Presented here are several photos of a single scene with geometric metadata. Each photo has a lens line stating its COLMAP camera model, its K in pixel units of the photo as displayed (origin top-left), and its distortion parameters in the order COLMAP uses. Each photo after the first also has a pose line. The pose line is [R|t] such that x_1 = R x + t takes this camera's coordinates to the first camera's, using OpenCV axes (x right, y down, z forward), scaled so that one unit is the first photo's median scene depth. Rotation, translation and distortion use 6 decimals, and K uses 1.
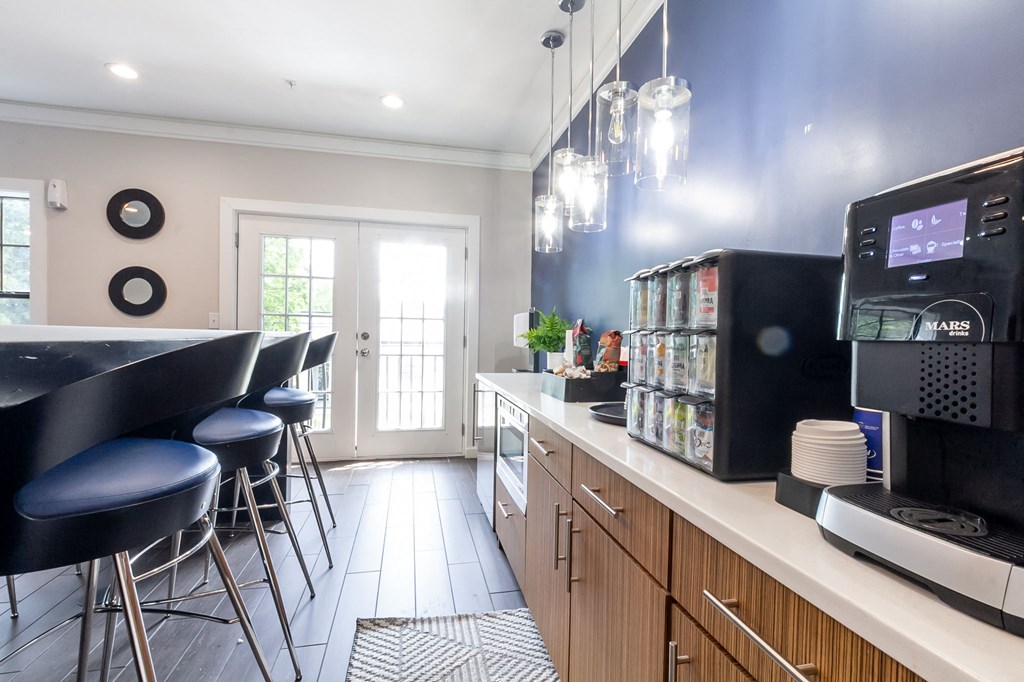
lens RADIAL K [[468.9, 0, 512.0], [0, 468.9, 341.0], [0, 0, 1]] dist [-0.000602, -0.000185]
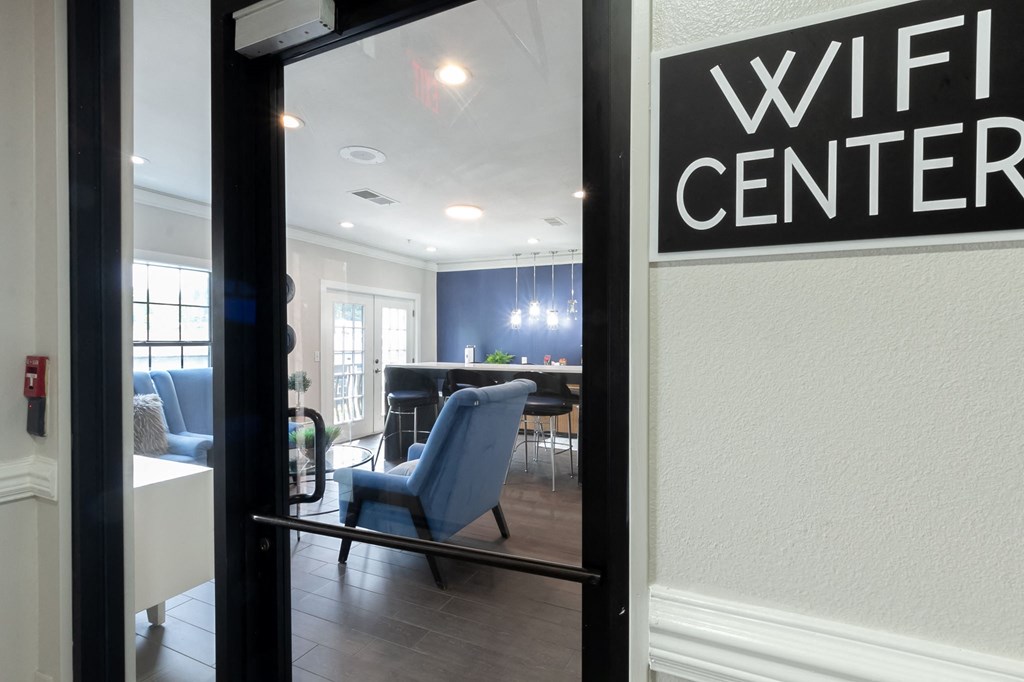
lens RADIAL K [[468.9, 0, 512.0], [0, 468.9, 341.0], [0, 0, 1]] dist [-0.000602, -0.000185]
pose [[0.595571, -0.023051, 0.802972, -1.385213], [0.010477, 0.999726, 0.020928, -0.113746], [-0.803234, -0.004051, 0.595650, -0.431570]]
